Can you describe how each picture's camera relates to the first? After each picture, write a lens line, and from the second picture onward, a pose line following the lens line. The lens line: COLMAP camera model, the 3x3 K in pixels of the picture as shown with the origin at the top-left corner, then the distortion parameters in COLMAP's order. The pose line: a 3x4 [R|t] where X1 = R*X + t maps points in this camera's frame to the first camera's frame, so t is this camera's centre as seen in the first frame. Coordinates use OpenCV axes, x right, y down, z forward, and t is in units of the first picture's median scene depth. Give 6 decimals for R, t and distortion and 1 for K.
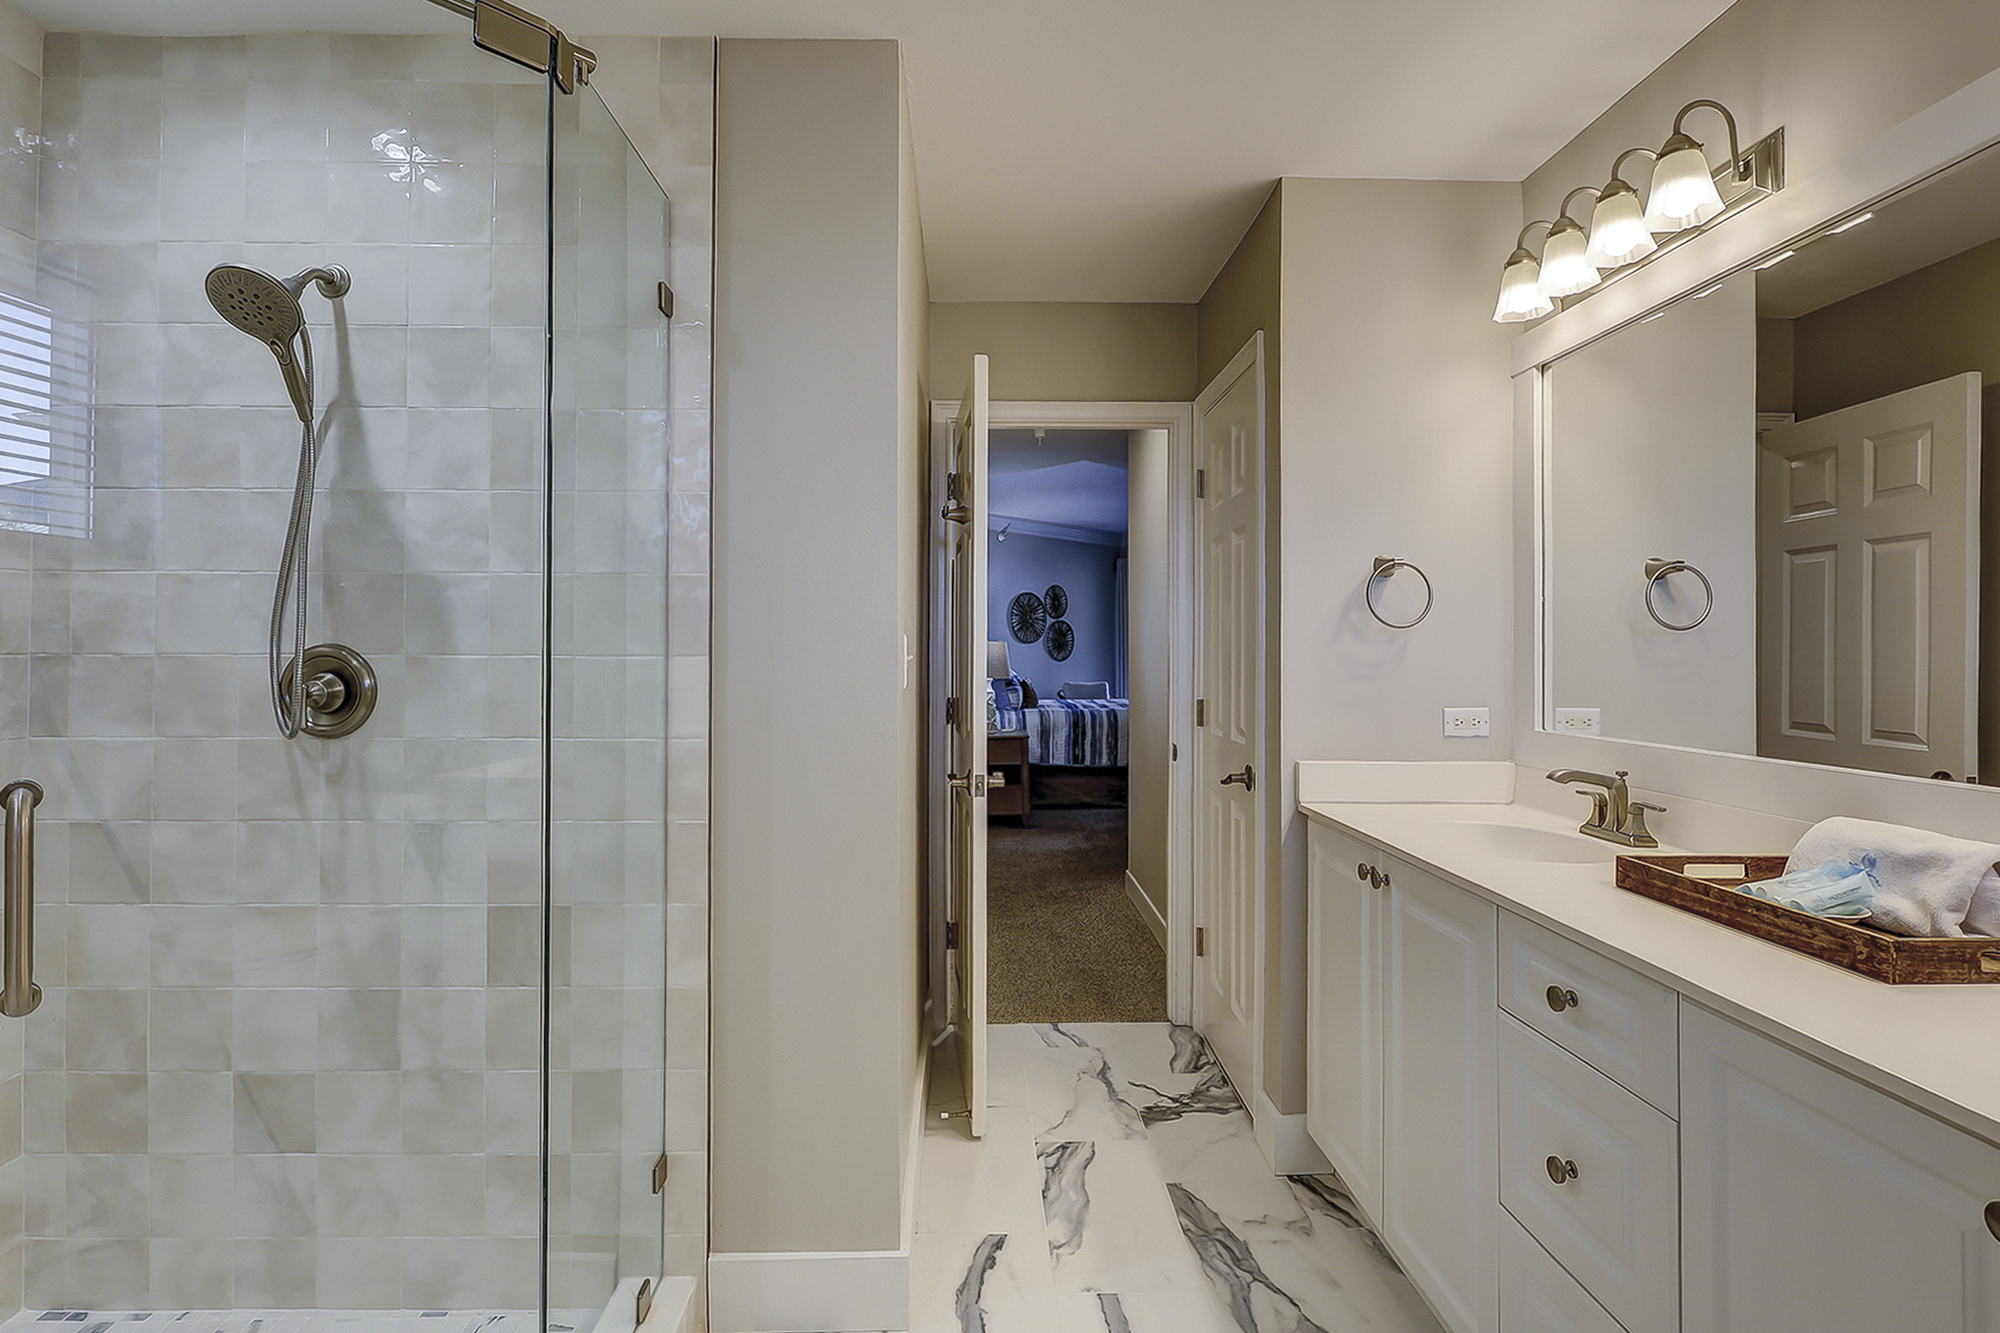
lens RADIAL K [[974.1, 0, 995.3], [0, 974.1, 647.1], [0, 0, 1]] dist [-0.007304, -0.000369]
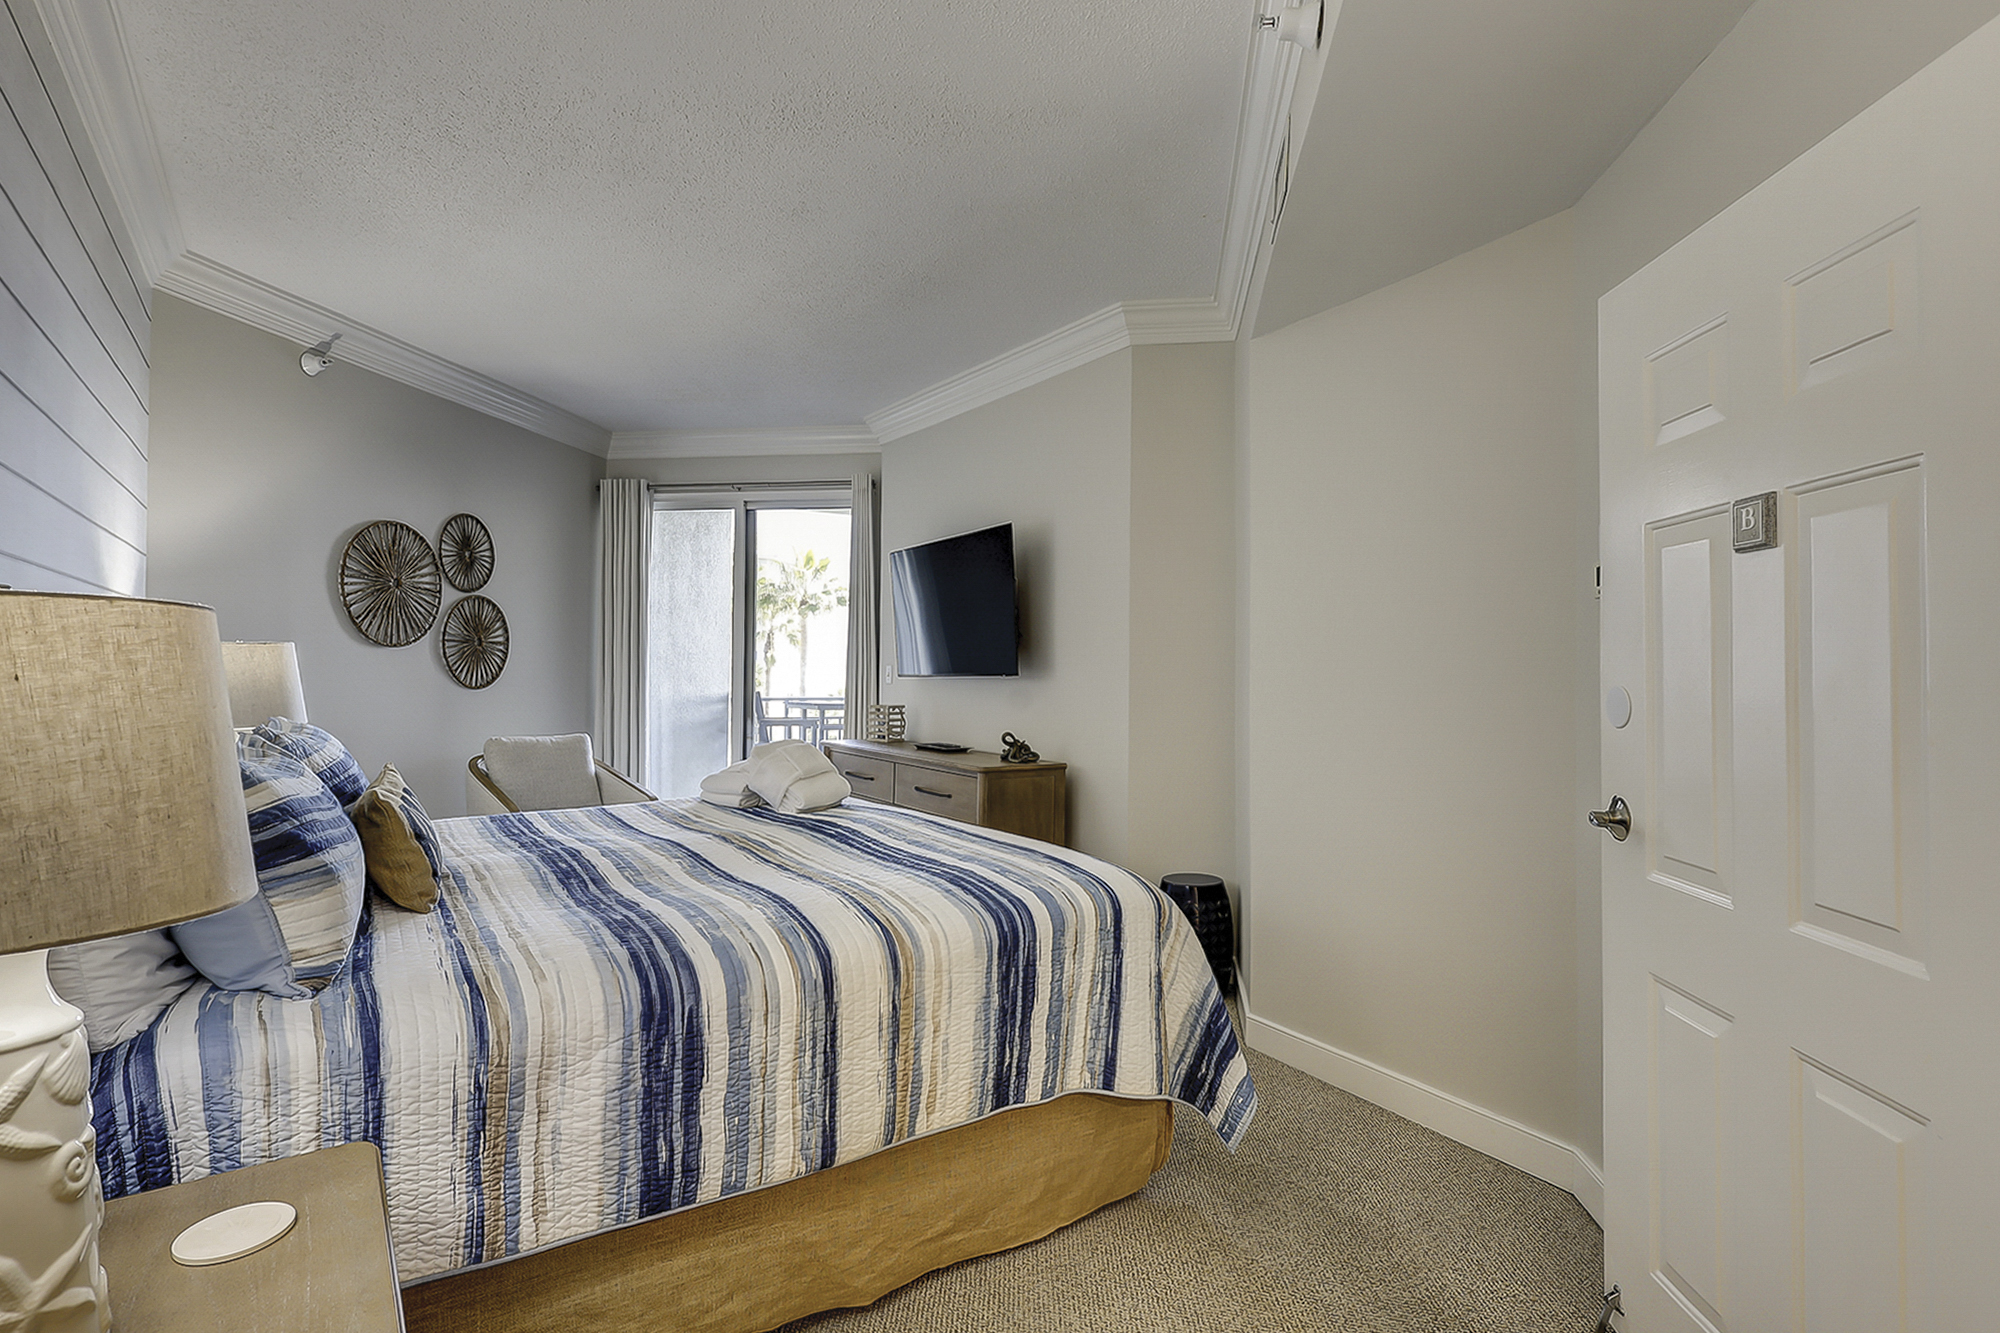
lens RADIAL K [[974.1, 0, 995.3], [0, 974.1, 647.1], [0, 0, 1]] dist [-0.007304, -0.000369]
pose [[0.829580, 0.010038, 0.558298, 0.017218], [-0.004776, 0.999929, -0.010881, -0.000589], [-0.558367, 0.006360, 0.829569, 0.541582]]
